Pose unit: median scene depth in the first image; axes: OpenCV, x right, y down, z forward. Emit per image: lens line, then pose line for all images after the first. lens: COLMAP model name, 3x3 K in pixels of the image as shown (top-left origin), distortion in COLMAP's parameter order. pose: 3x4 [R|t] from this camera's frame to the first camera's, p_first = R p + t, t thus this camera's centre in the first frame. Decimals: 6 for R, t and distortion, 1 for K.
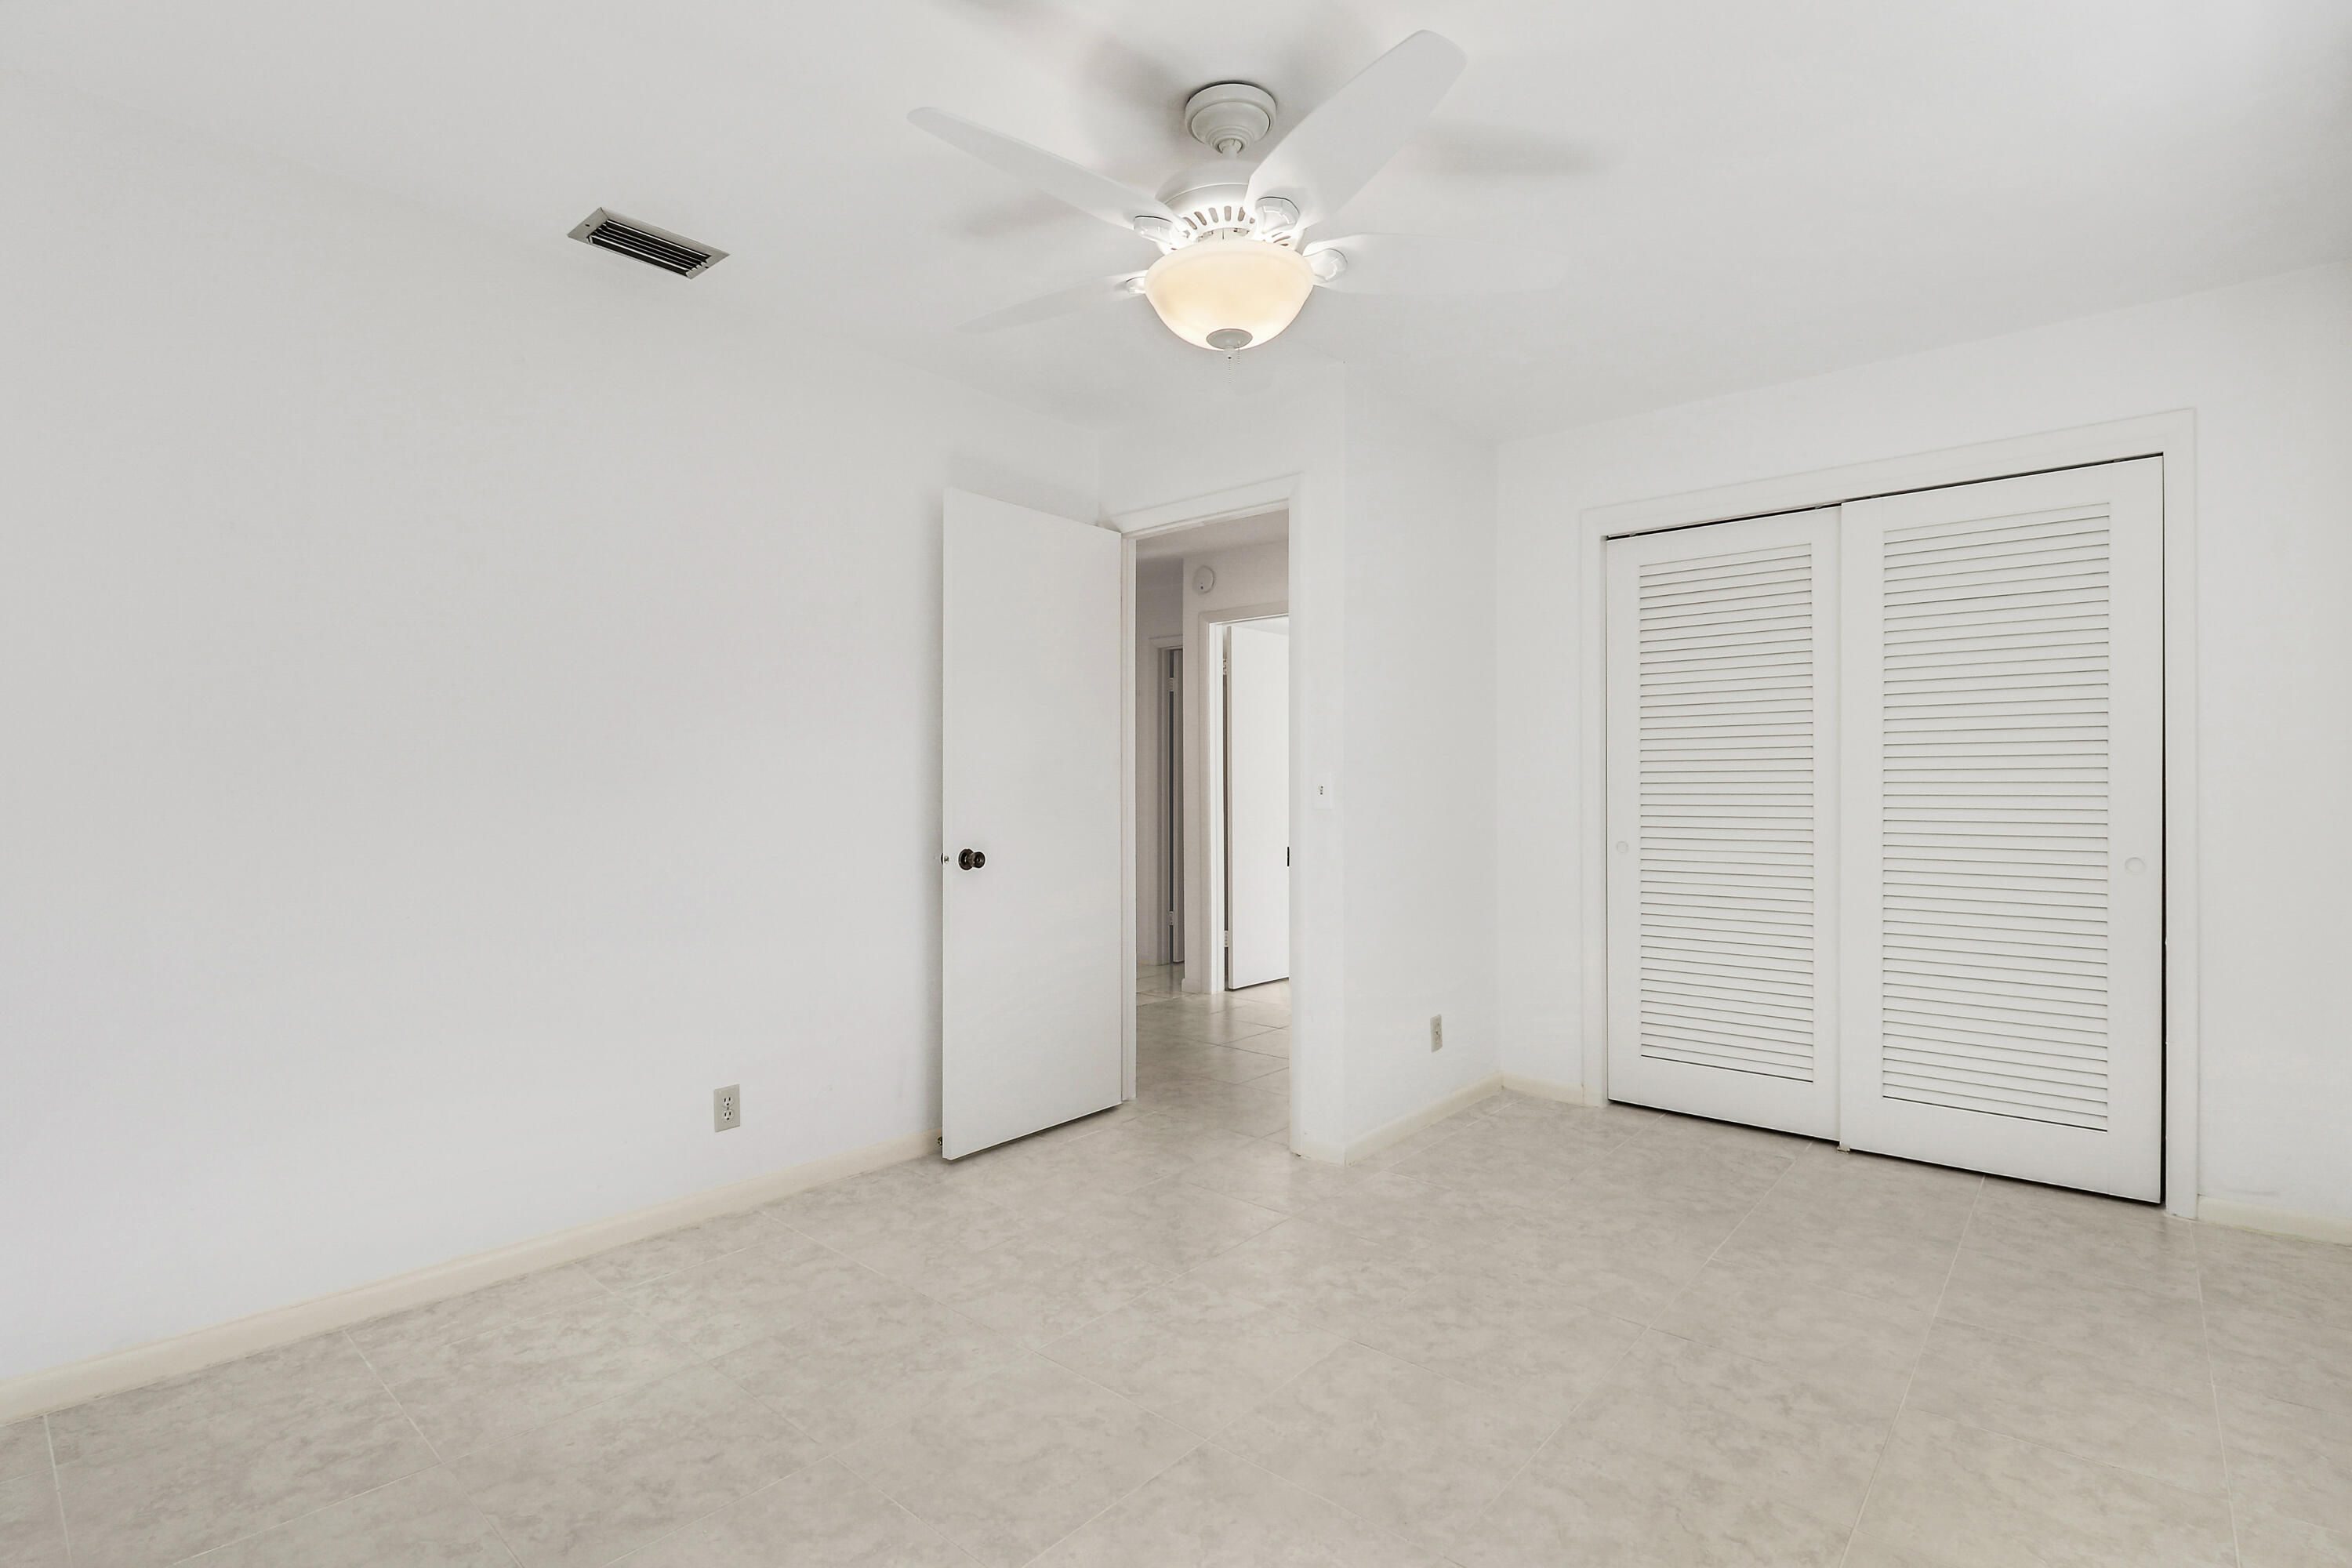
lens RADIAL K [[1112.9, 0, 1176.0], [0, 1112.9, 784.0], [0, 0, 1]] dist [-0.000471, -0.000719]
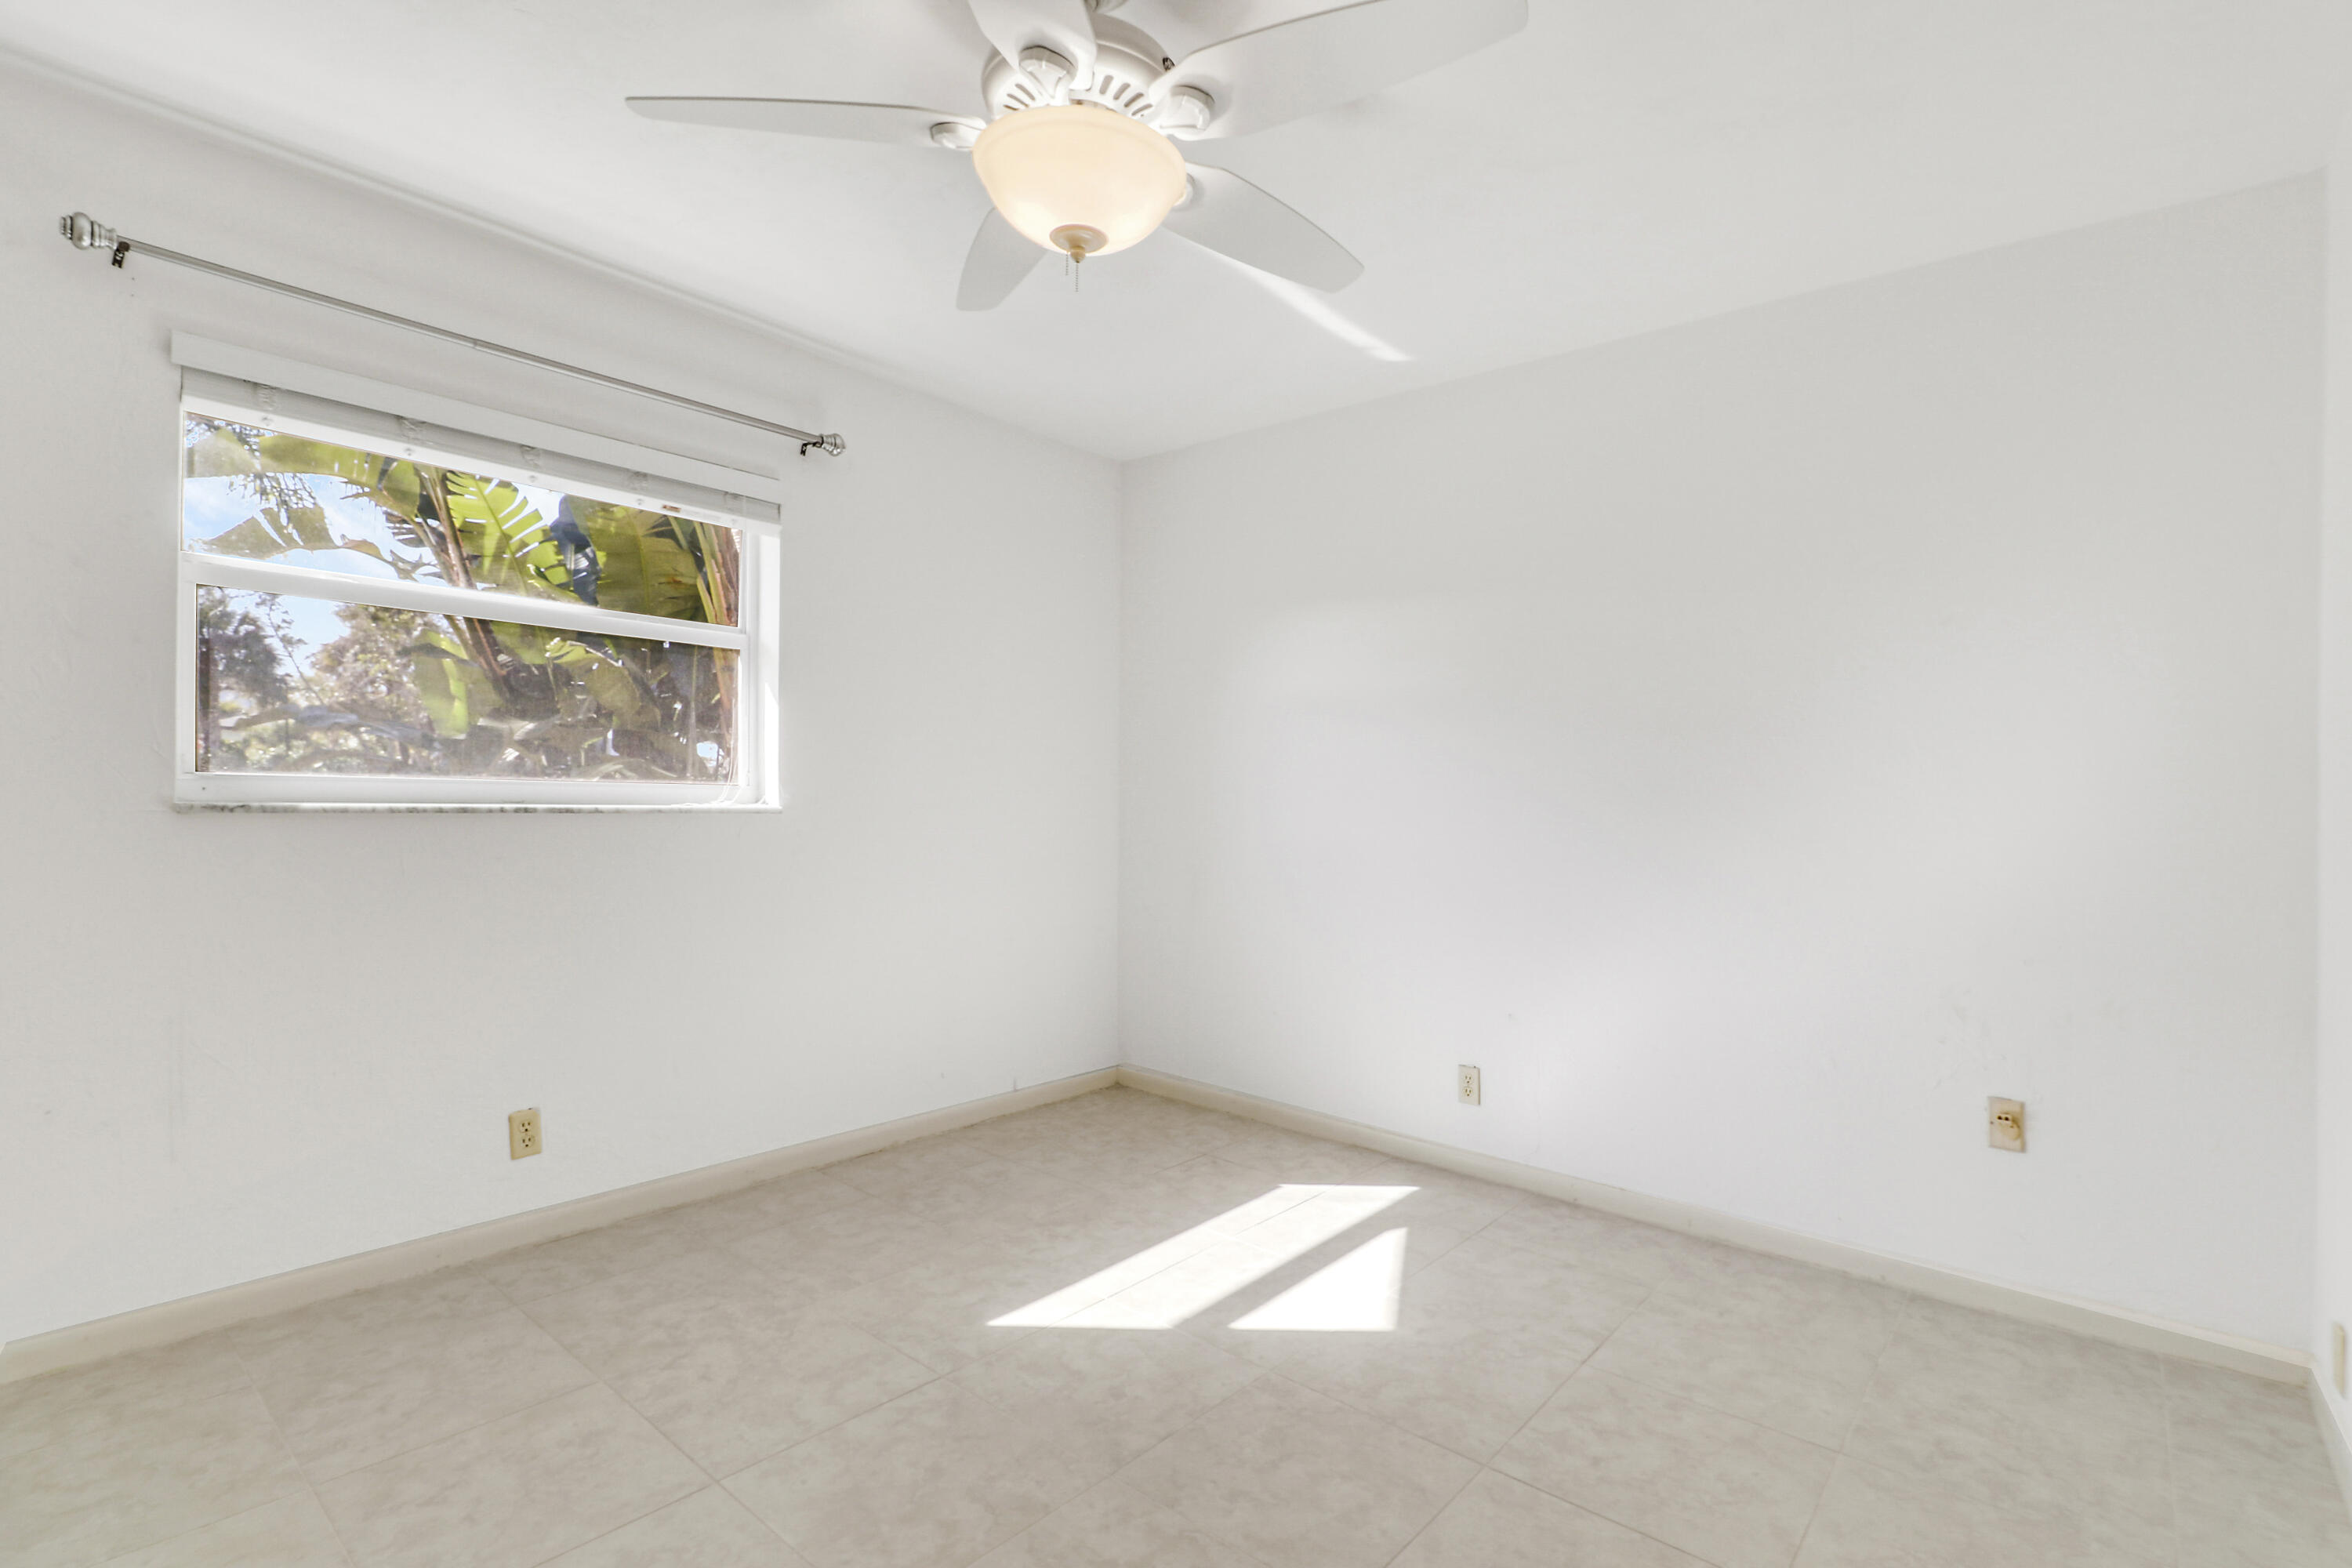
lens RADIAL K [[1112.9, 0, 1176.0], [0, 1112.9, 784.0], [0, 0, 1]] dist [-0.000471, -0.000719]
pose [[-0.999738, -0.020926, -0.009272, -0.008336], [-0.020861, 0.999757, -0.007109, -0.002279], [0.009418, -0.006914, -0.999932, 2.039725]]
